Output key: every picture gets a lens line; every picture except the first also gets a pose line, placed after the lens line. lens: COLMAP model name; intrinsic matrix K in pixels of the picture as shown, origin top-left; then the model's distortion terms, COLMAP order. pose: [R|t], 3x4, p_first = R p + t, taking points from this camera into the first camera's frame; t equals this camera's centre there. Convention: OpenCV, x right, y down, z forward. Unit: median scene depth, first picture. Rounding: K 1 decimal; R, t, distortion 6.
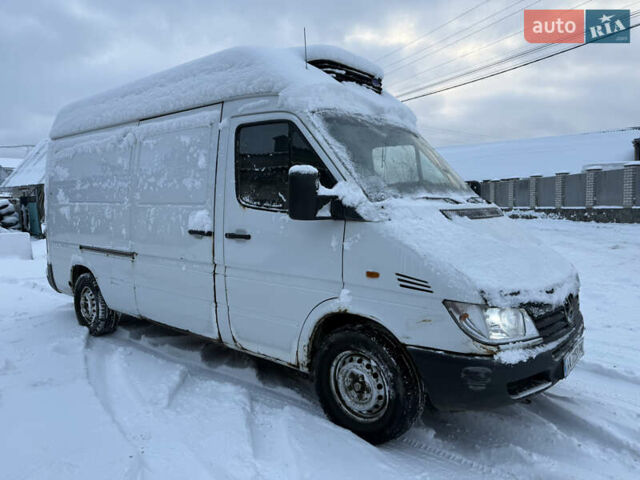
lens RADIAL K [[437.5, 0, 320.0], [0, 437.5, 240.0], [0, 0, 1]] dist [0.160144, -0.252667]
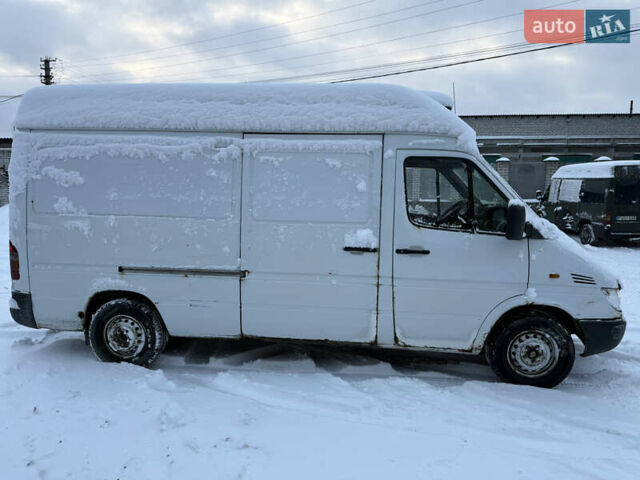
lens RADIAL K [[437.5, 0, 320.0], [0, 437.5, 240.0], [0, 0, 1]] dist [0.160144, -0.252667]
pose [[0.831646, -0.046378, 0.553366, -1.032184], [0.027133, 0.998710, 0.042926, -0.096124], [-0.554643, -0.020685, 0.831831, 0.152394]]
